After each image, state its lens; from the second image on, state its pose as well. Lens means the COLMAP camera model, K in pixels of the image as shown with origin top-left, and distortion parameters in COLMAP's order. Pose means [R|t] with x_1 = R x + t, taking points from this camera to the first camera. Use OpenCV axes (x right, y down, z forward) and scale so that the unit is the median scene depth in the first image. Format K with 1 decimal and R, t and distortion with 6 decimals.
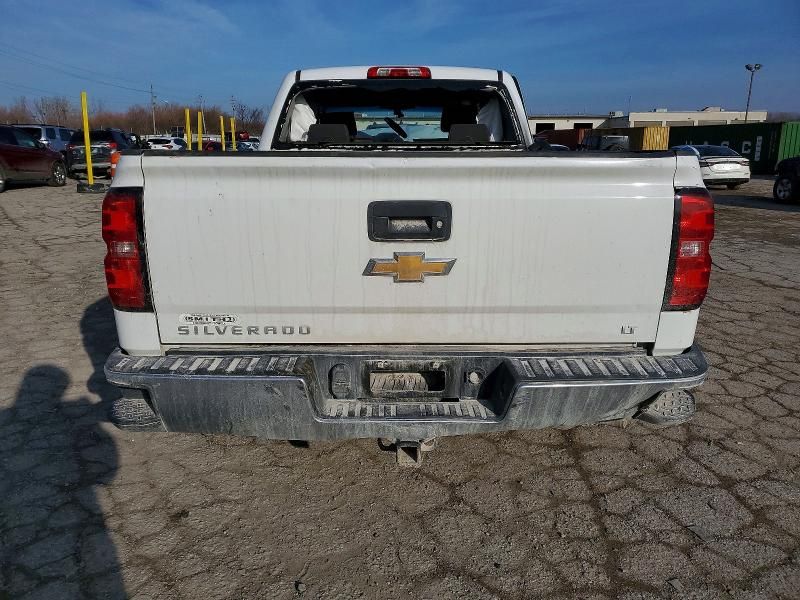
lens RADIAL K [[627.1, 0, 400.0], [0, 627.1, 300.0], [0, 0, 1]] dist [-0.000507, -0.002146]
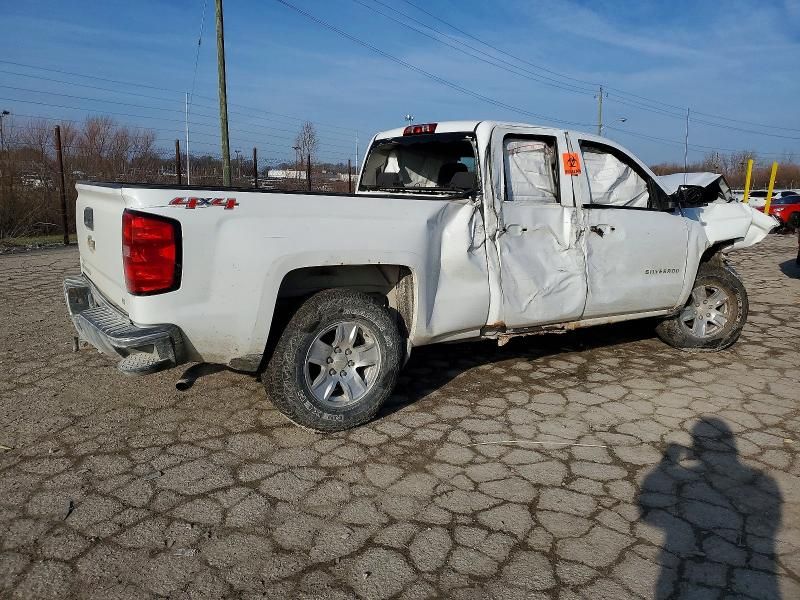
lens RADIAL K [[645.9, 0, 400.0], [0, 645.9, 300.0], [0, 0, 1]] dist [0.004348, 0.002020]
pose [[0.528010, 0.157380, -0.834528, 1.045815], [-0.234240, 0.971548, 0.035015, -0.084805], [0.816295, 0.176992, 0.549852, 0.358256]]
